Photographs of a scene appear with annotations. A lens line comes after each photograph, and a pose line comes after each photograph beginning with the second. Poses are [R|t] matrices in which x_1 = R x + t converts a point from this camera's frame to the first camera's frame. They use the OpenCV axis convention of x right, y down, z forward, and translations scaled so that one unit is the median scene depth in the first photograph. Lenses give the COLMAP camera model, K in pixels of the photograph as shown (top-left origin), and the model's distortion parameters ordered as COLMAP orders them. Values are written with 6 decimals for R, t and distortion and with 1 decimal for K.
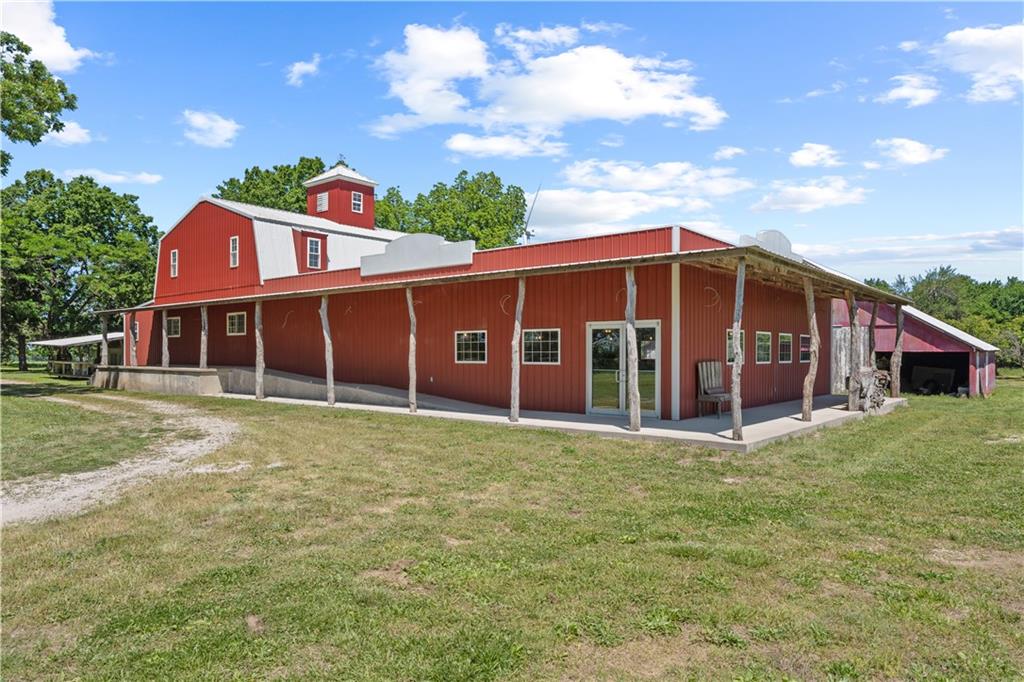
lens RADIAL K [[638.8, 0, 510.1], [0, 638.8, 344.6], [0, 0, 1]] dist [0.000603, -0.000227]
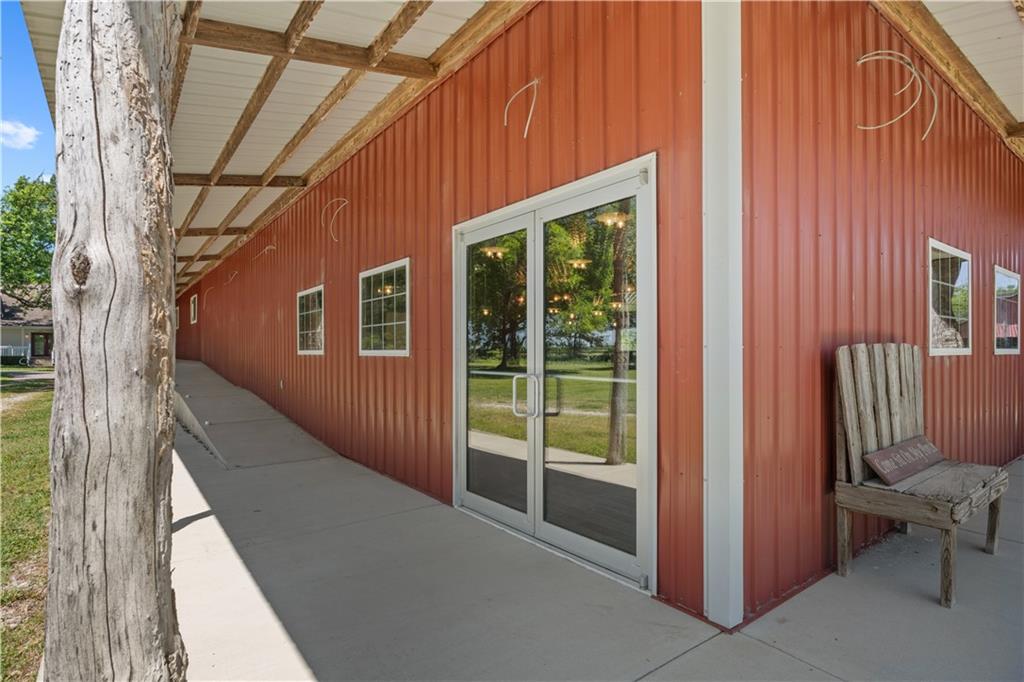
lens RADIAL K [[529.5, 0, 512.5], [0, 529.5, 343.6], [0, 0, 1]] dist [0.000030, 0.000015]
pose [[0.976249, -0.008769, -0.216474, 0.196370], [0.009764, 0.999946, 0.003531, 0.022946], [0.216431, -0.005561, 0.976282, 0.698155]]
